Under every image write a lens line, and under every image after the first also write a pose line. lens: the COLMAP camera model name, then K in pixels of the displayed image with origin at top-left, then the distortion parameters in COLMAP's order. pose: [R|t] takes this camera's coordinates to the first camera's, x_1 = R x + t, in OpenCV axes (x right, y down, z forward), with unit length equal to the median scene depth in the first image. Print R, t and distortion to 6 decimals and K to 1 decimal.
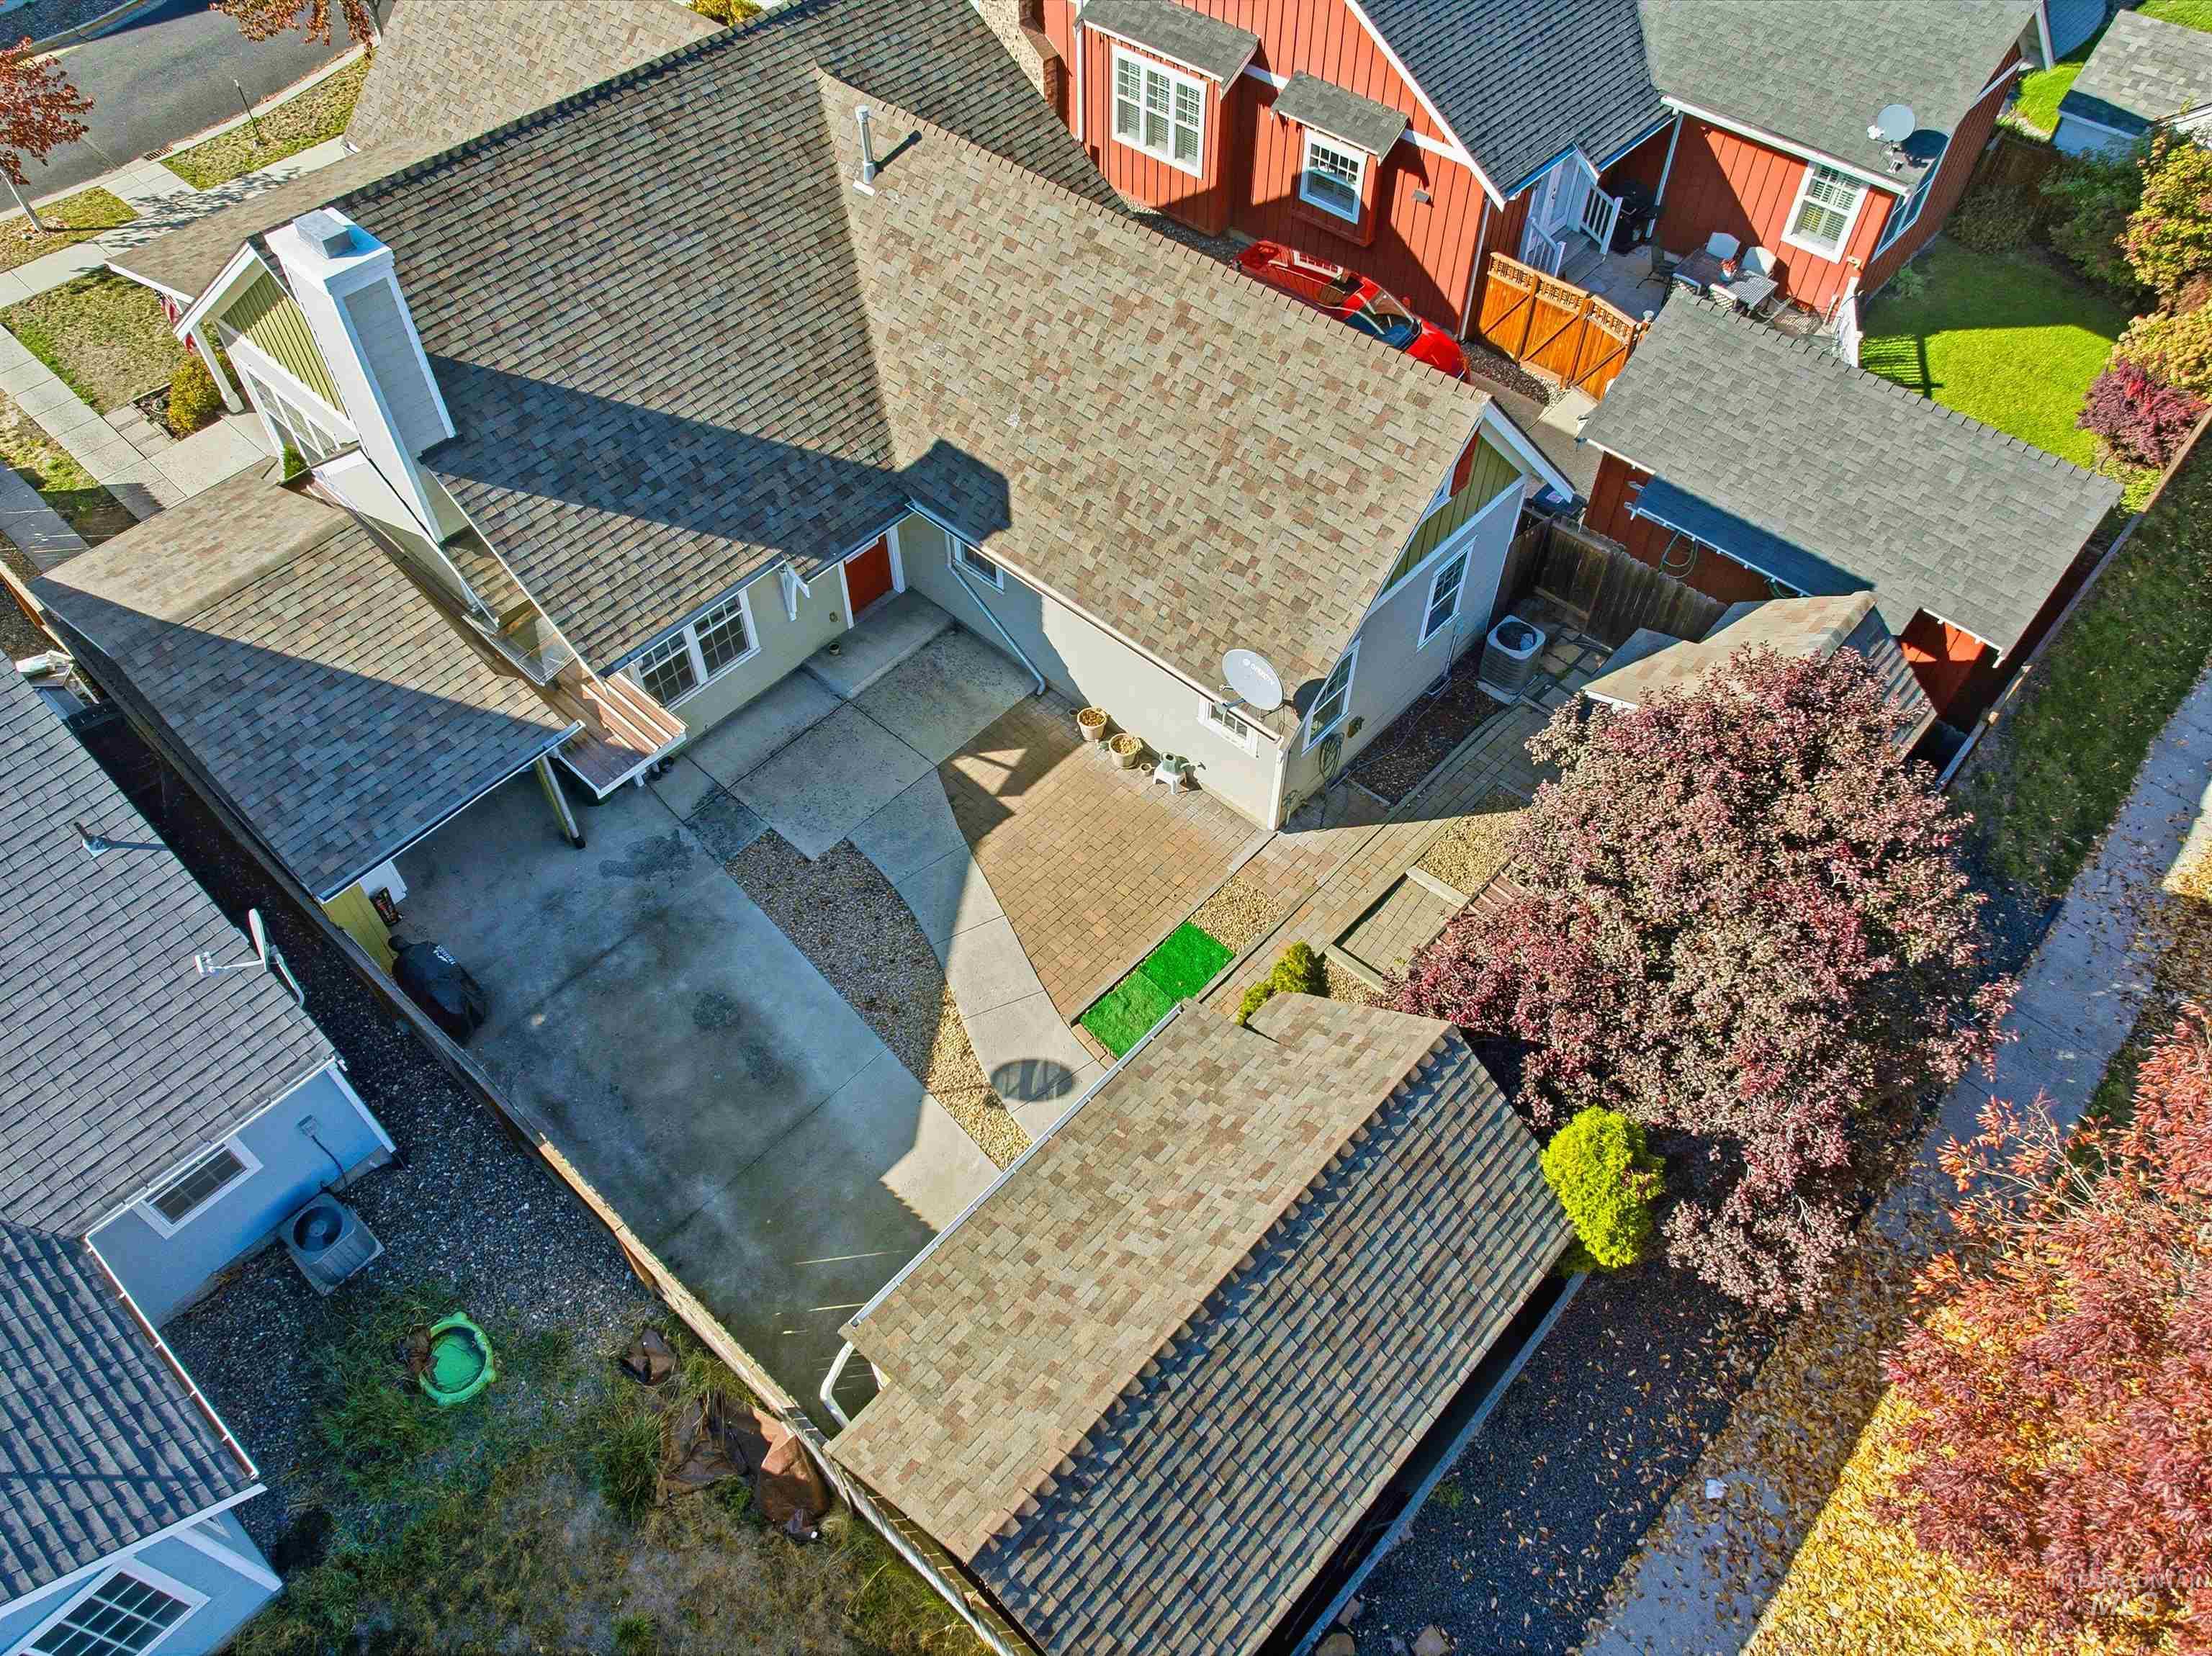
lens RADIAL K [[1548.3, 0, 1115.1], [0, 1548.3, 829.8], [0, 0, 1]] dist [-0.038214, 0.003059]
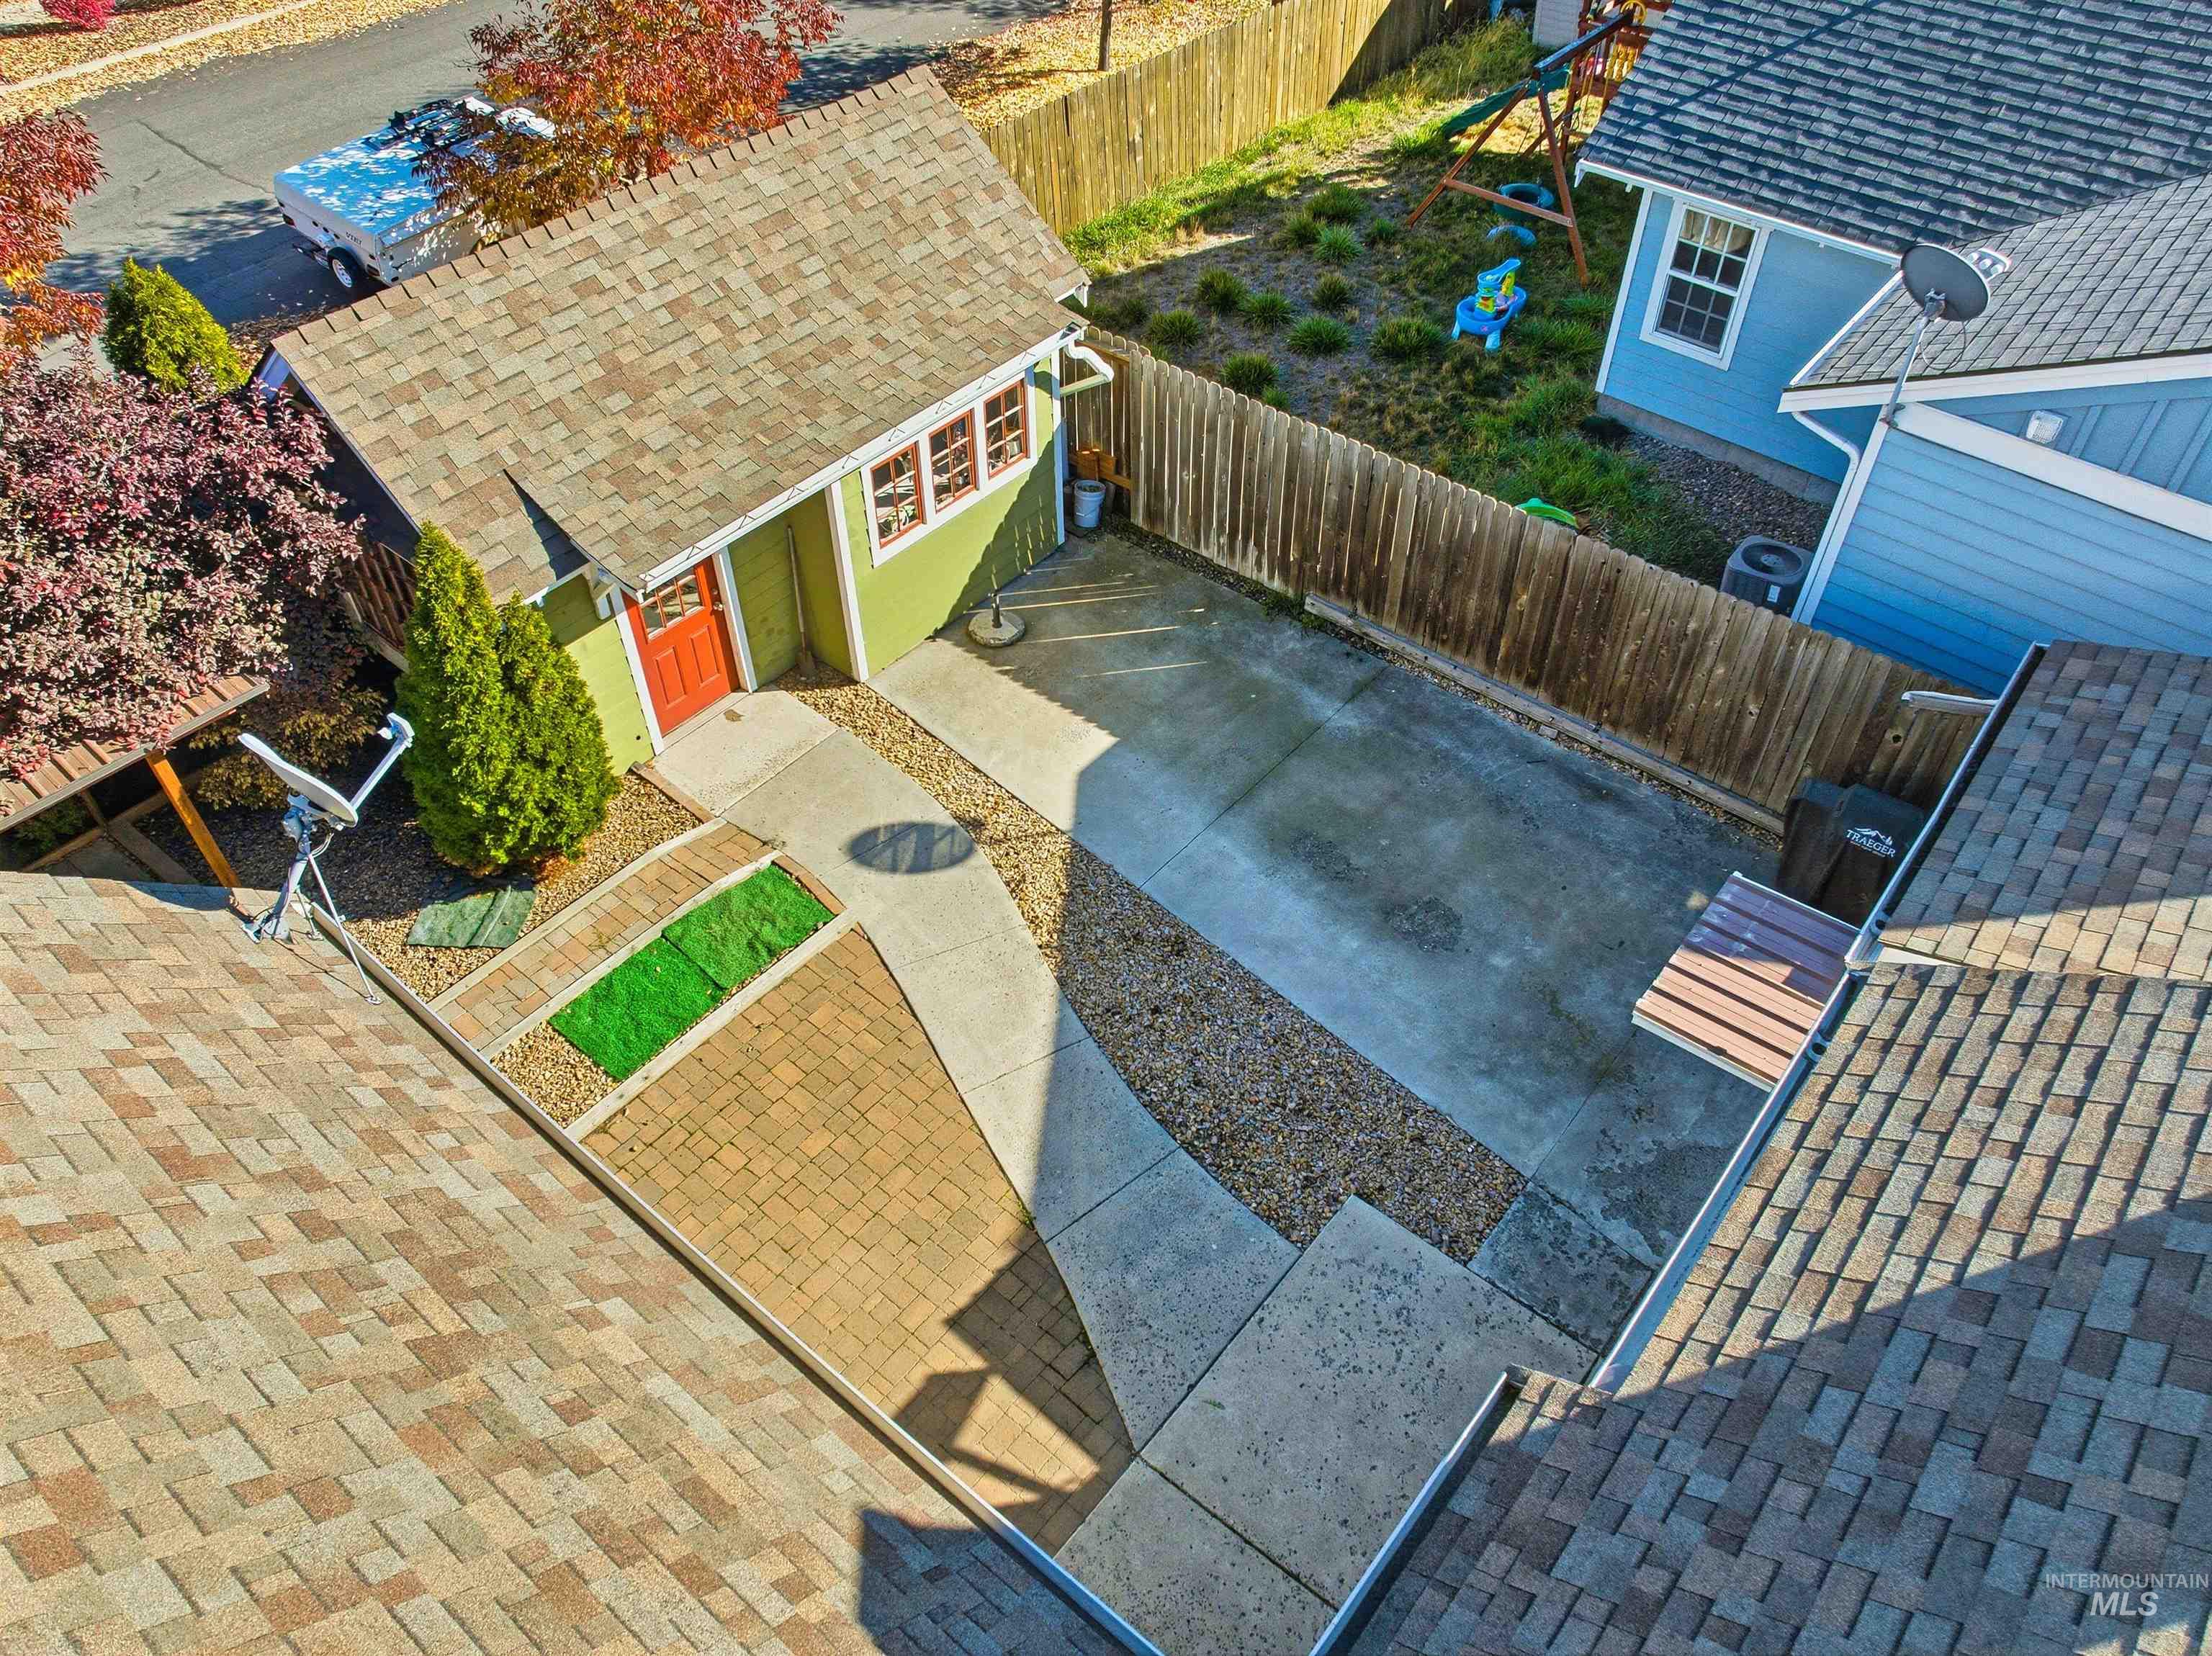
lens RADIAL K [[1548.3, 0, 1115.3], [0, 1548.3, 826.4], [0, 0, 1]] dist [-0.038214, 0.003059]
pose [[-0.998869, 0.028172, -0.038300, -0.111428], [-0.041700, -0.132109, 0.990358, -0.486587], [0.022841, 0.990835, 0.133134, 0.875712]]
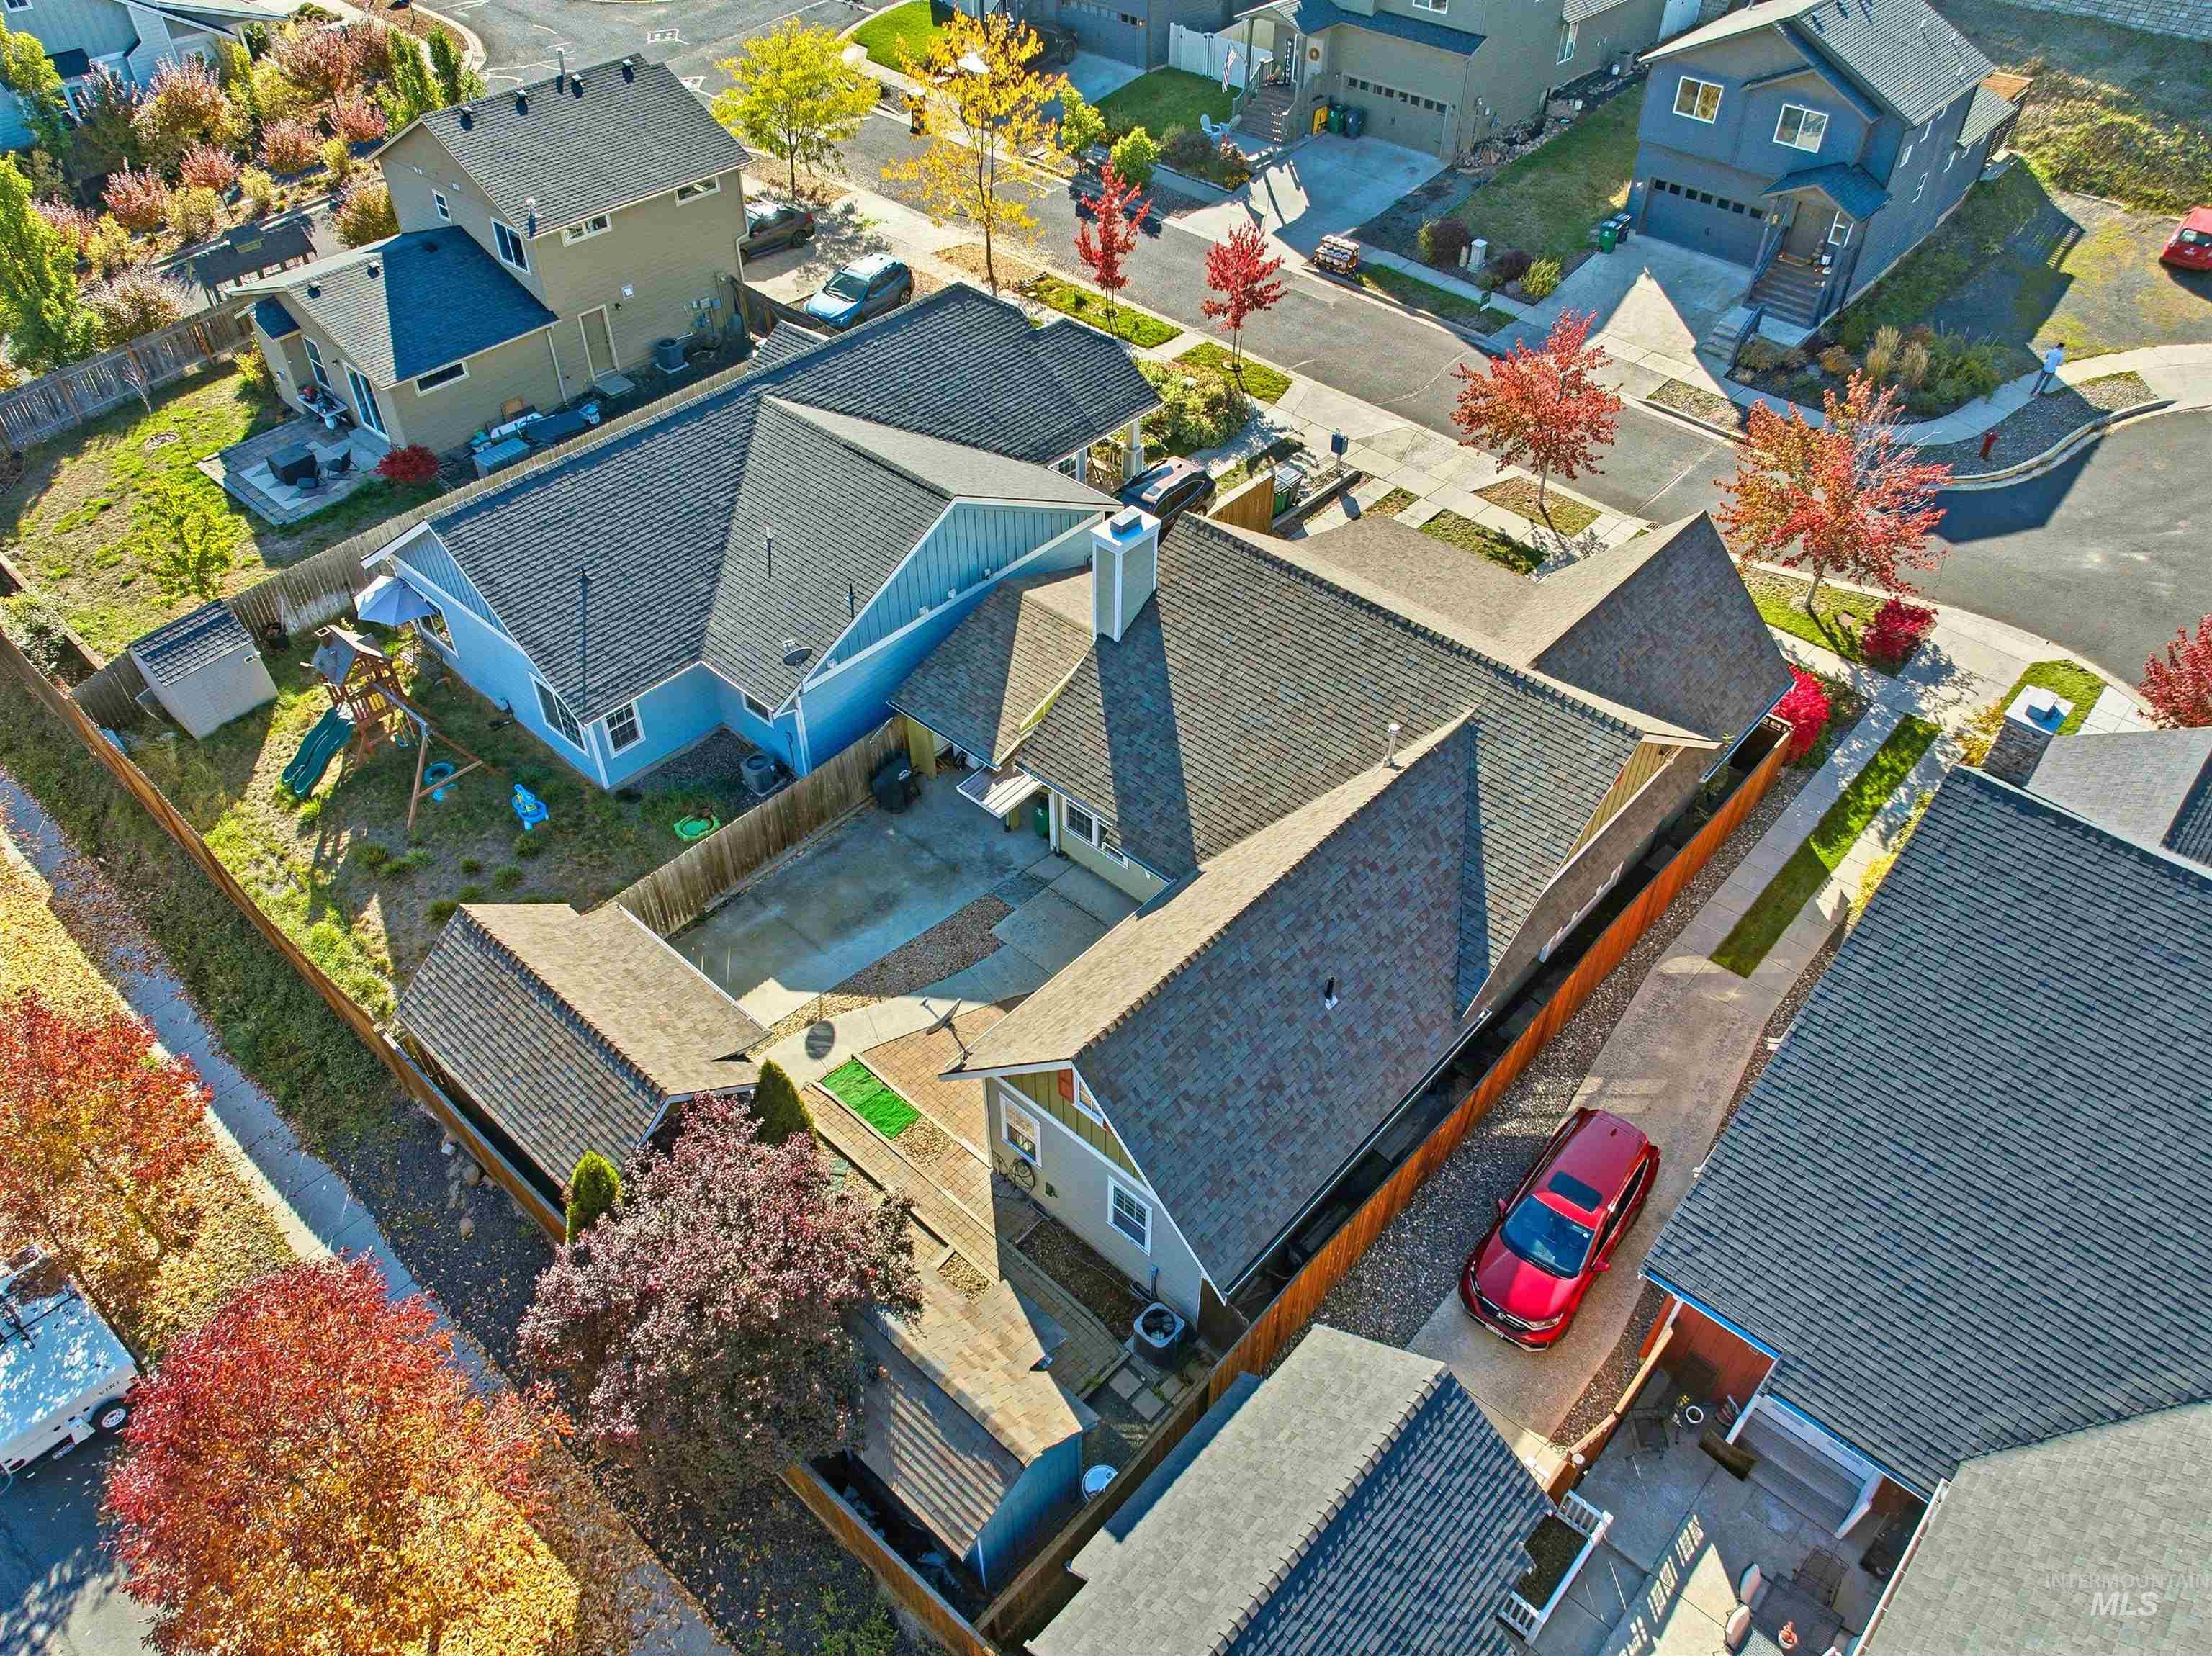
lens RADIAL K [[1548.3, 0, 1114.9], [0, 1548.3, 834.9], [0, 0, 1]] dist [-0.038214, 0.003059]
pose [[0.002400, 0.686139, -0.727467, 0.989525], [-0.789099, 0.448157, 0.420093, -0.875415], [0.614261, 0.573035, 0.542507, 0.149675]]
